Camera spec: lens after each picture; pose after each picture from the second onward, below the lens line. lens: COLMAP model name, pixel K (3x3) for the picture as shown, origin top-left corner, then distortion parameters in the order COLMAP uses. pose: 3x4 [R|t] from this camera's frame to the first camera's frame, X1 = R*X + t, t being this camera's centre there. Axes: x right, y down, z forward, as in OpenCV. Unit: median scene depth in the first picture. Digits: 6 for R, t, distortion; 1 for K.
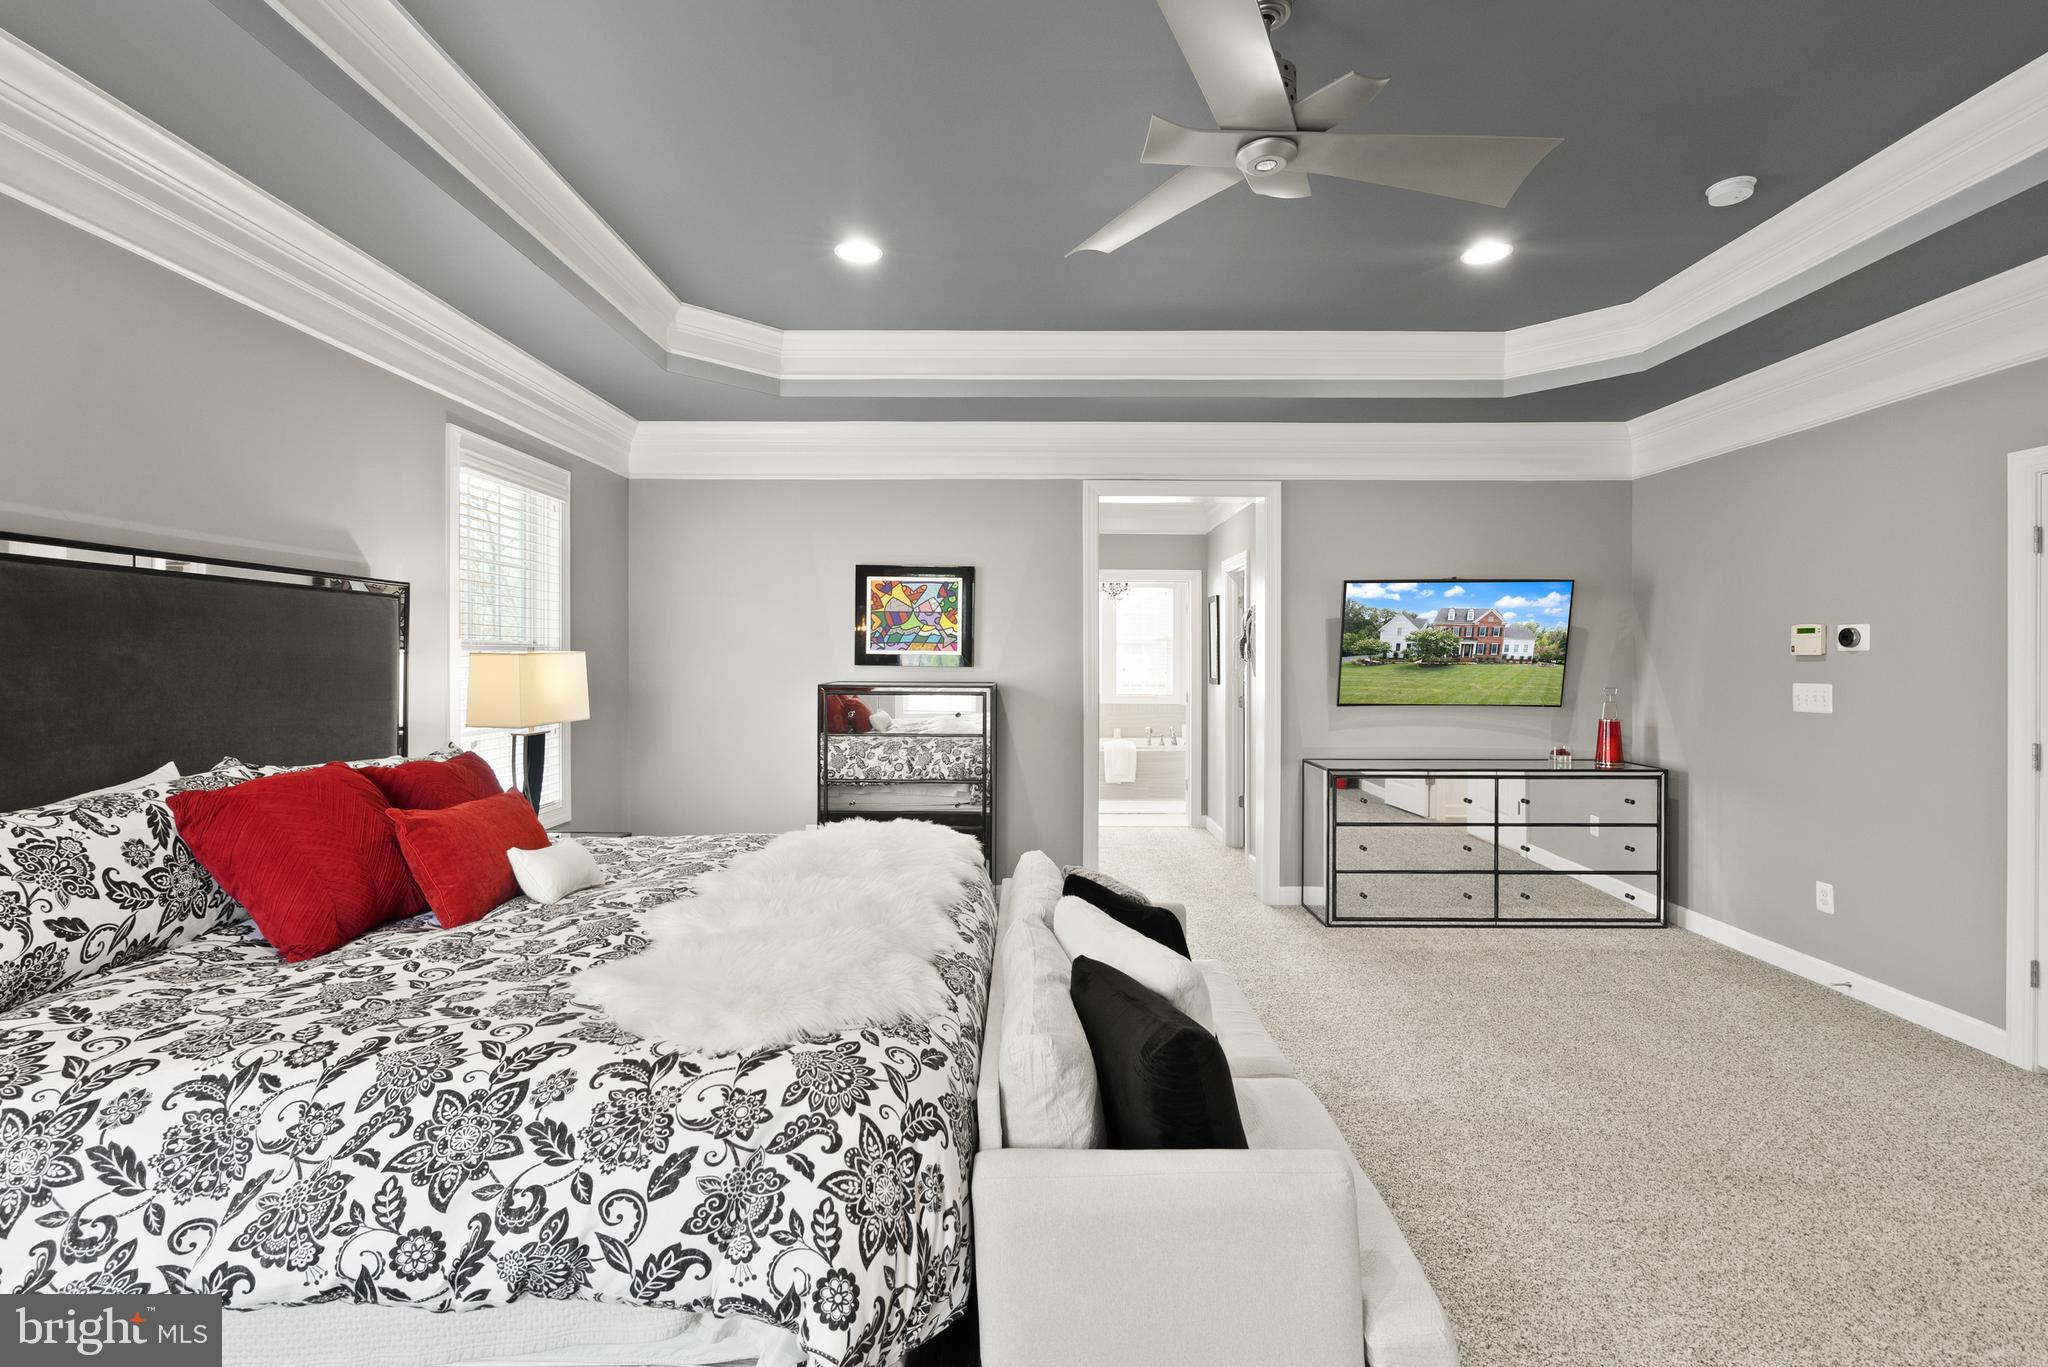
lens RADIAL K [[966.7, 0, 1036.1], [0, 966.7, 660.7], [0, 0, 1]] dist [-0.000799, 0.000332]
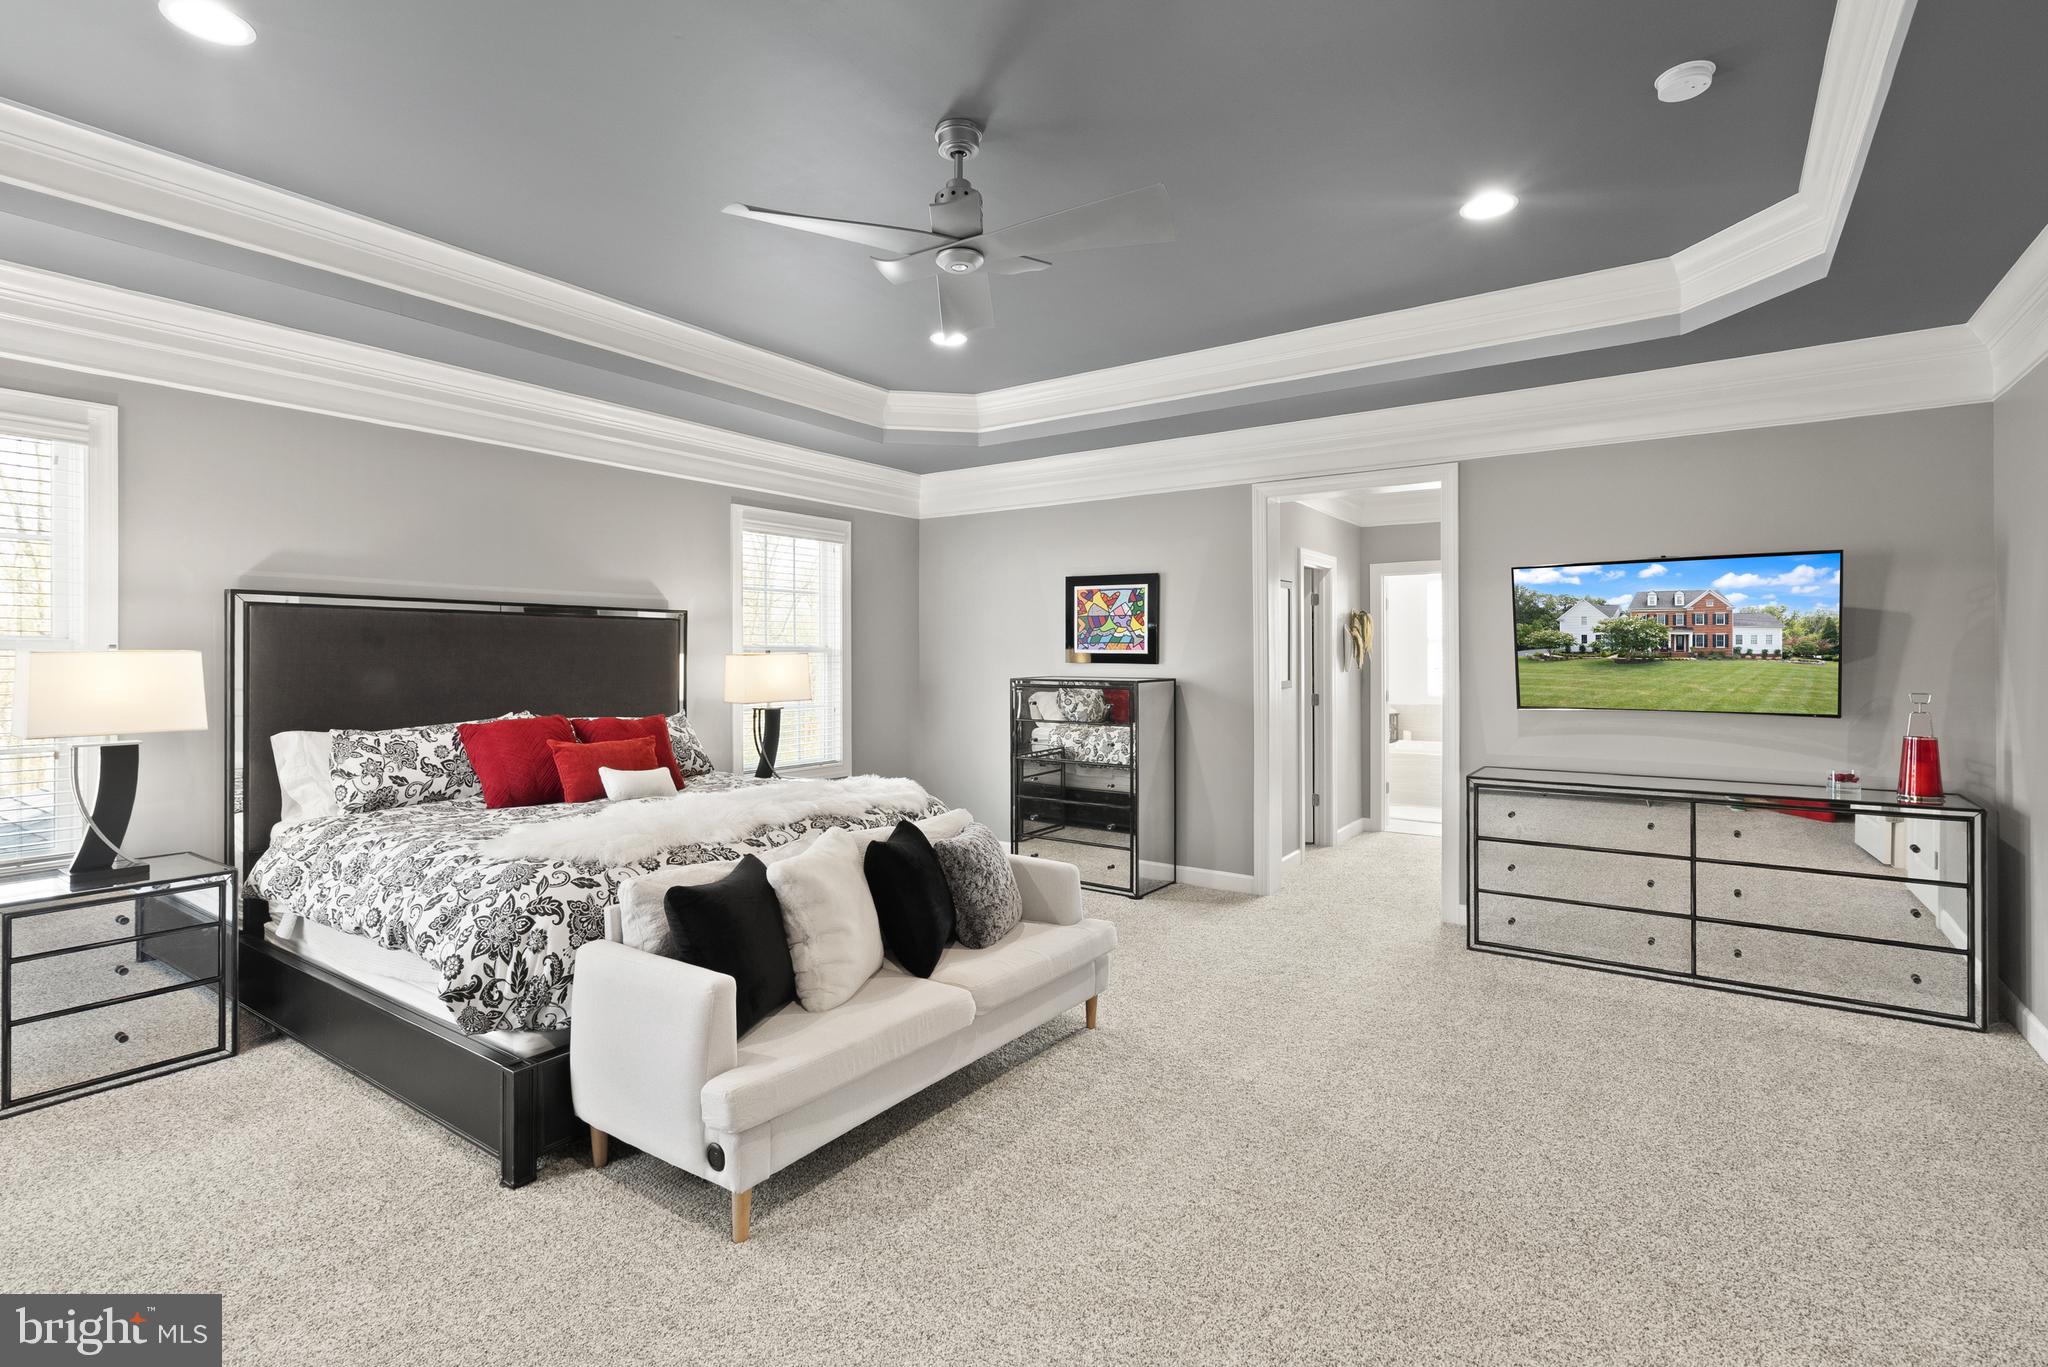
lens RADIAL K [[986.5, 0, 1019.0], [0, 986.5, 661.9], [0, 0, 1]] dist [0.002368, 0.000746]
pose [[0.809634, -0.002533, -0.586930, 0.504160], [0.003359, 0.999994, 0.000318, 0.003270], [0.586926, -0.002229, 0.809637, 0.001578]]
